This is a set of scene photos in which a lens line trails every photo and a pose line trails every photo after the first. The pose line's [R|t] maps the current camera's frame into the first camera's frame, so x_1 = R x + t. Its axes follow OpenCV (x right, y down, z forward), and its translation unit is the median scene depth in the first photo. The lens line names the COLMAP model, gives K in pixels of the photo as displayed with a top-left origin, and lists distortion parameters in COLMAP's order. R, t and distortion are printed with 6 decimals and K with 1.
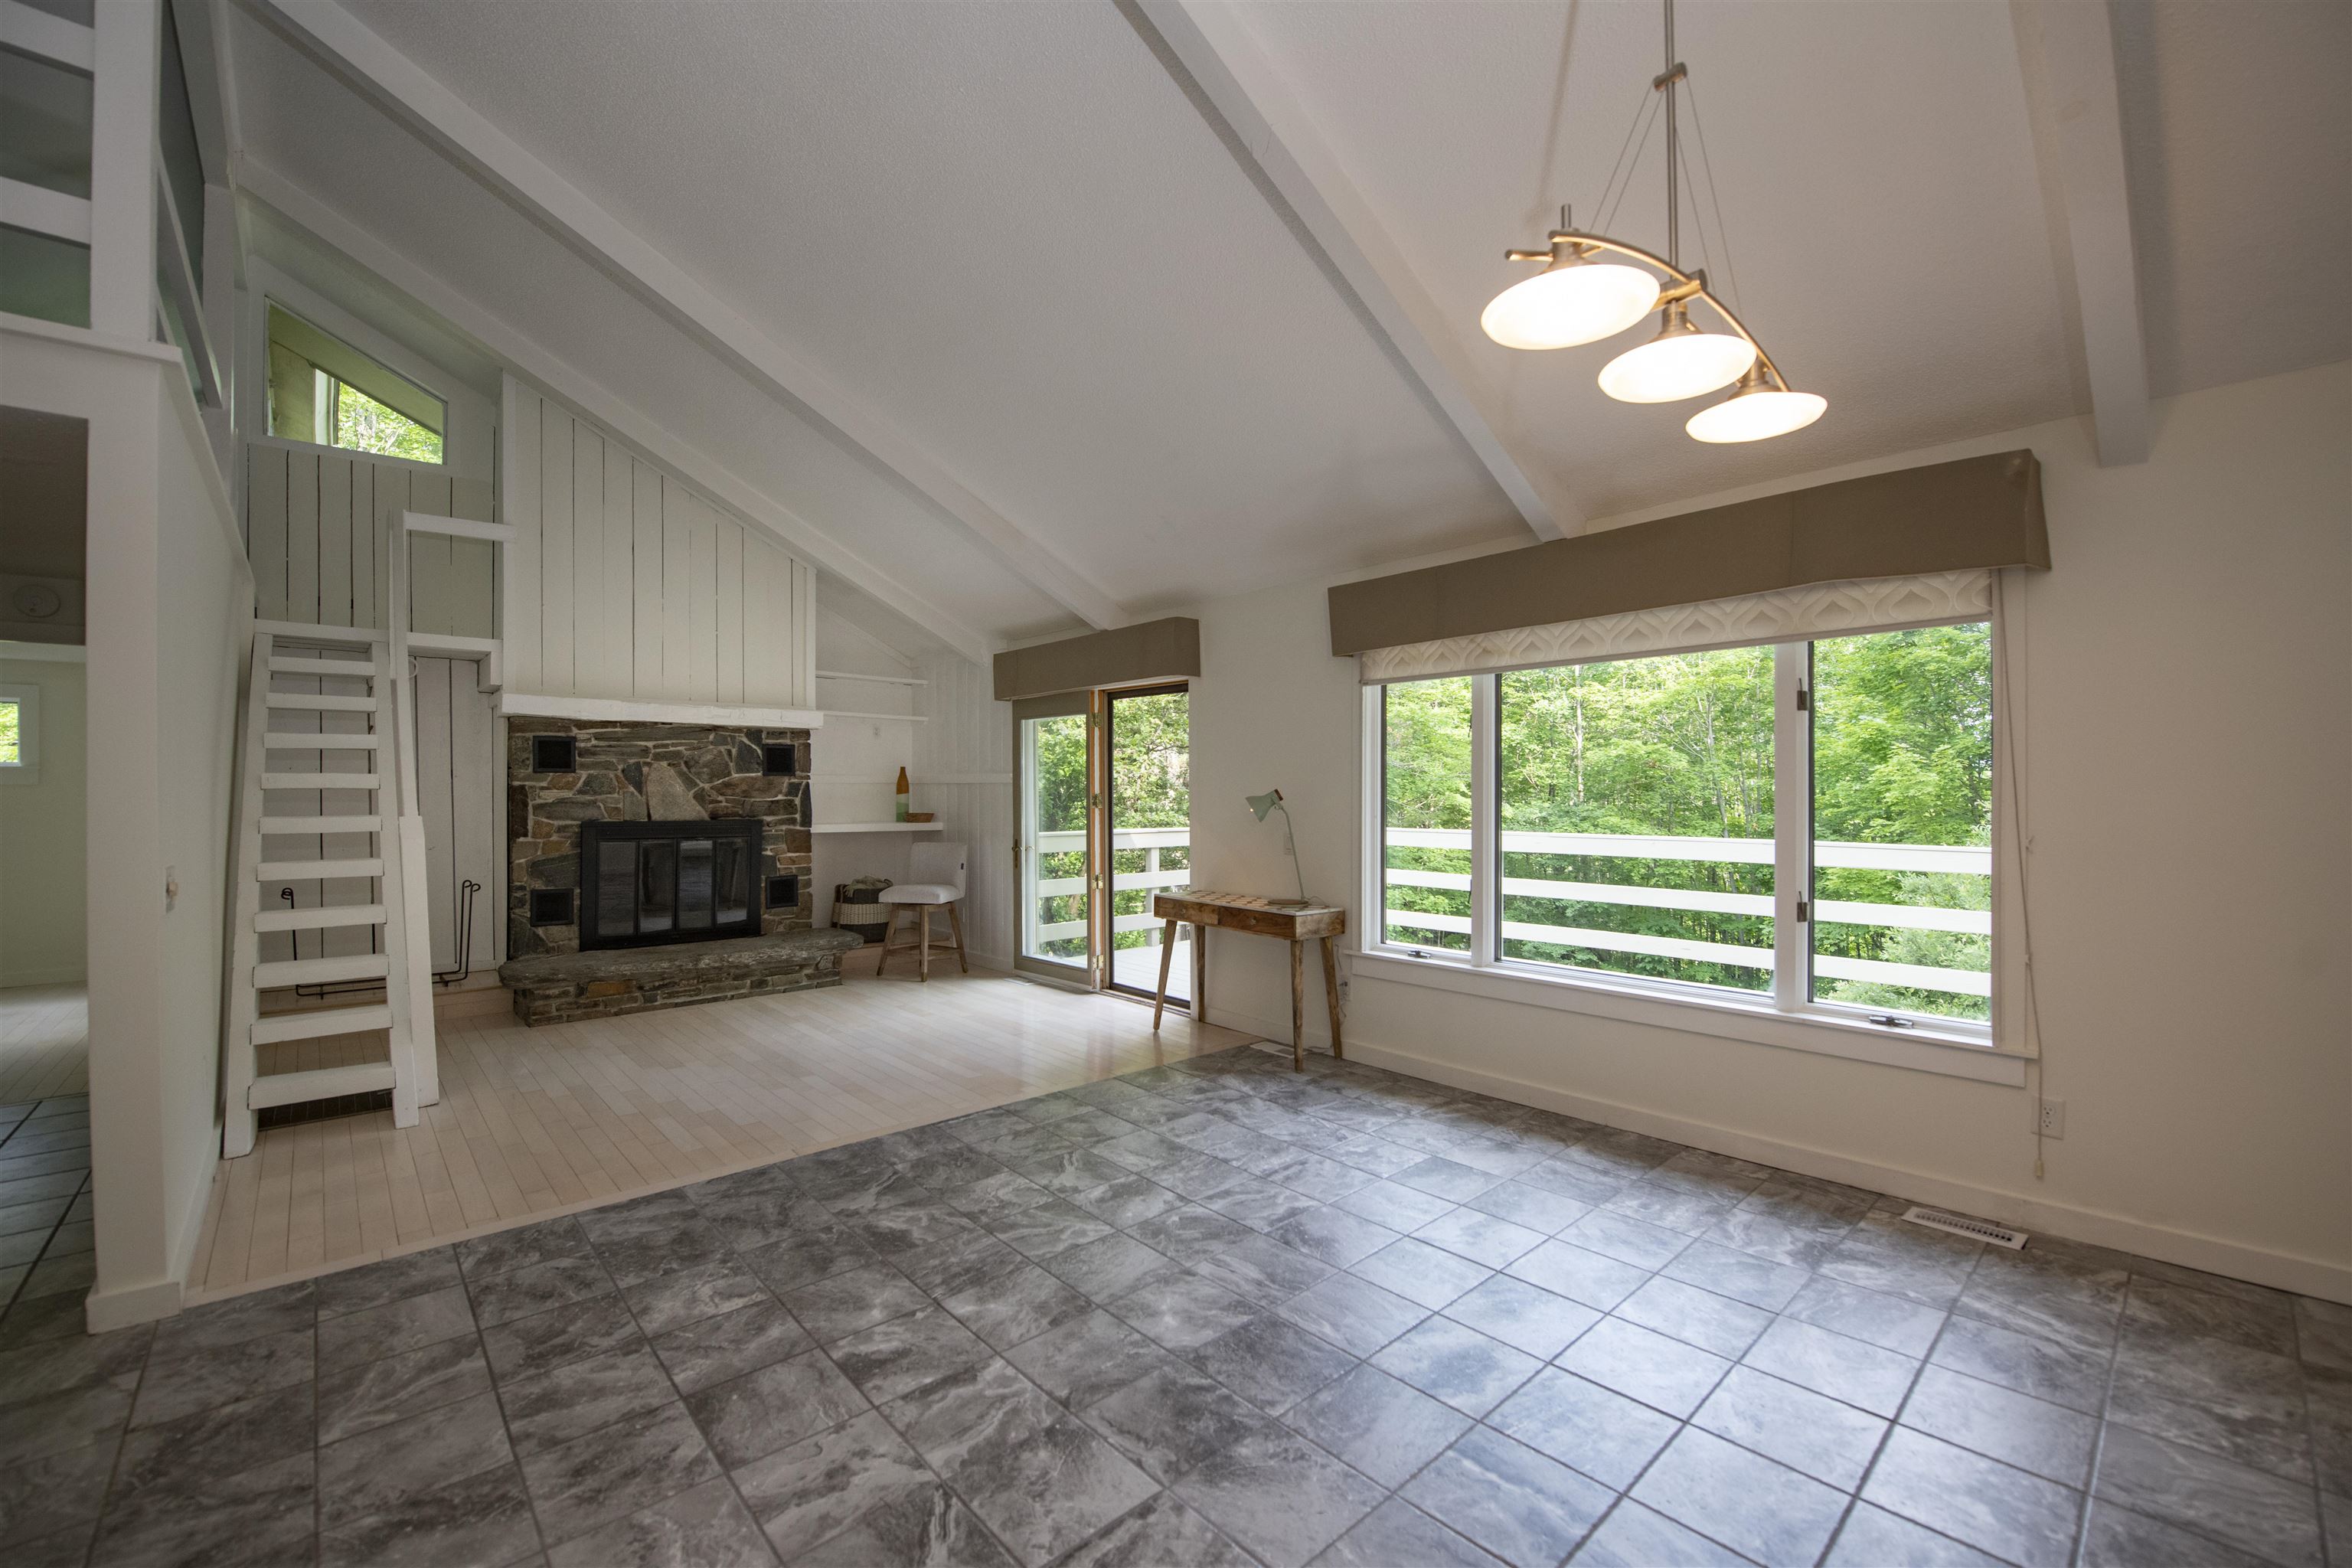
lens RADIAL K [[956.8, 0, 1205.6], [0, 956.8, 793.9], [0, 0, 1]] dist [-0.013365, -0.001950]
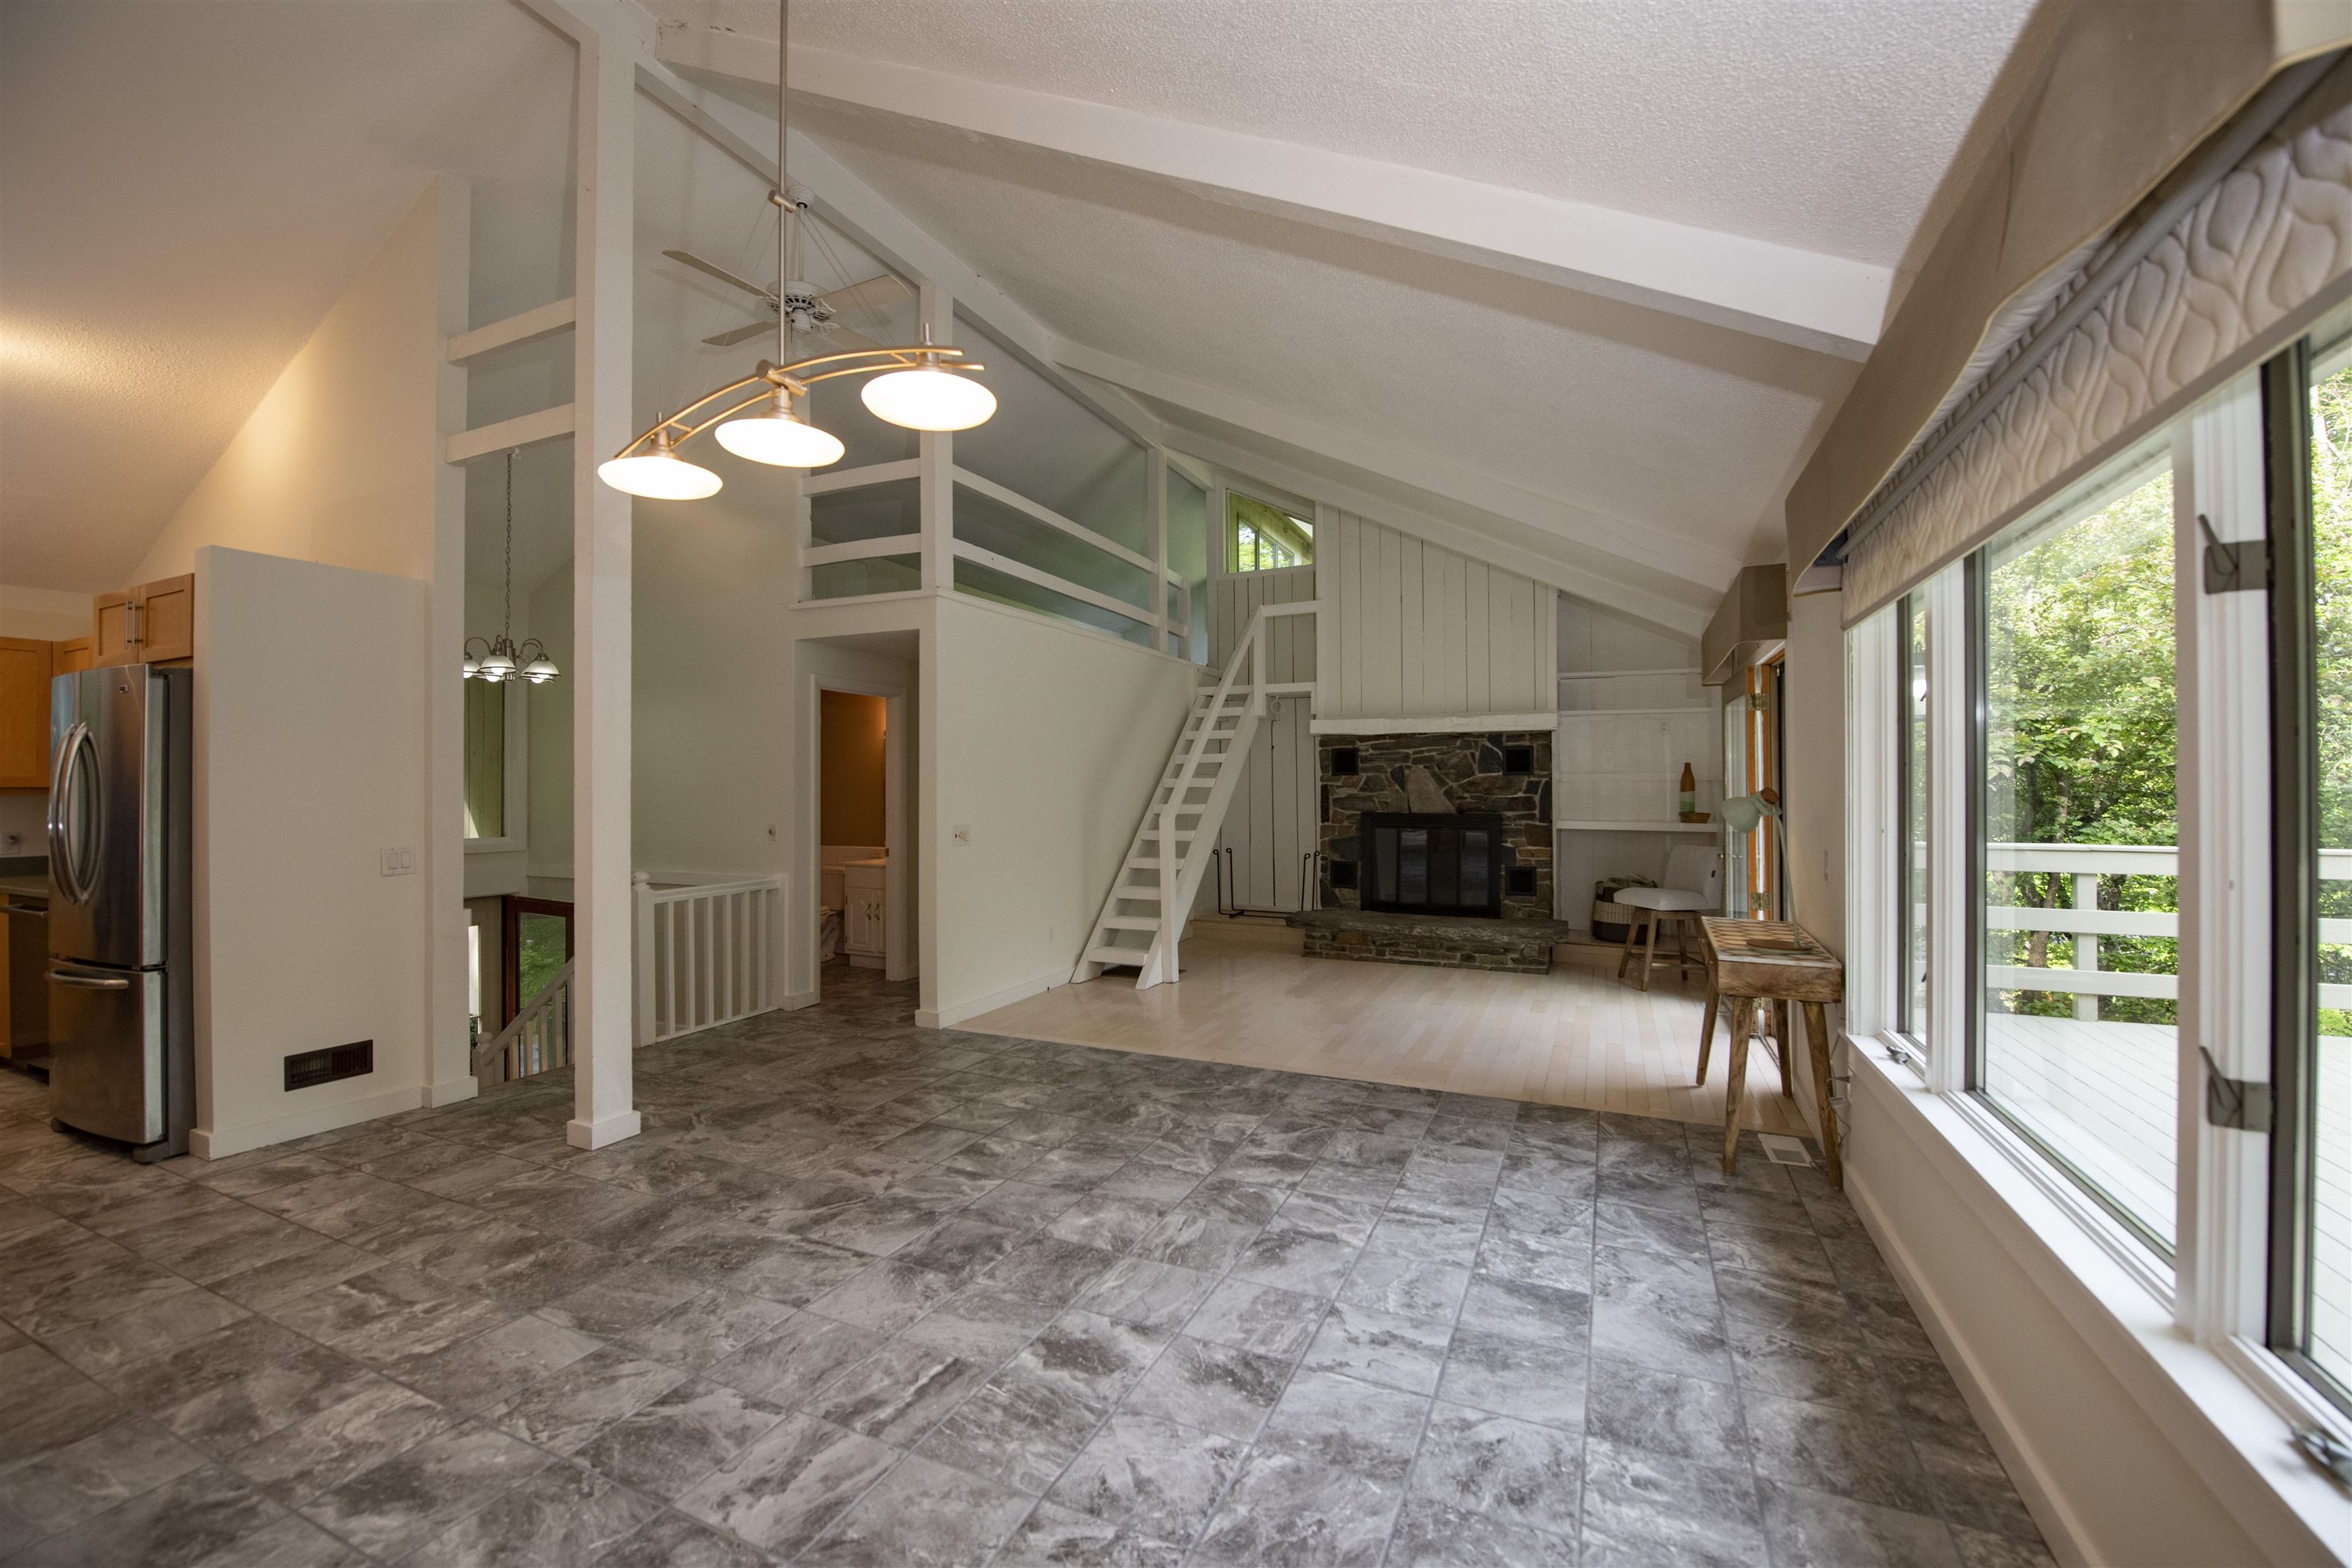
lens RADIAL K [[956.8, 0, 1202.8], [0, 956.8, 786.0], [0, 0, 1]] dist [-0.013365, -0.001950]
pose [[0.399623, -0.001123, -0.916679, 0.734187], [-0.002683, 0.999994, -0.002395, -0.004945], [0.916676, 0.003417, 0.399618, 0.410233]]
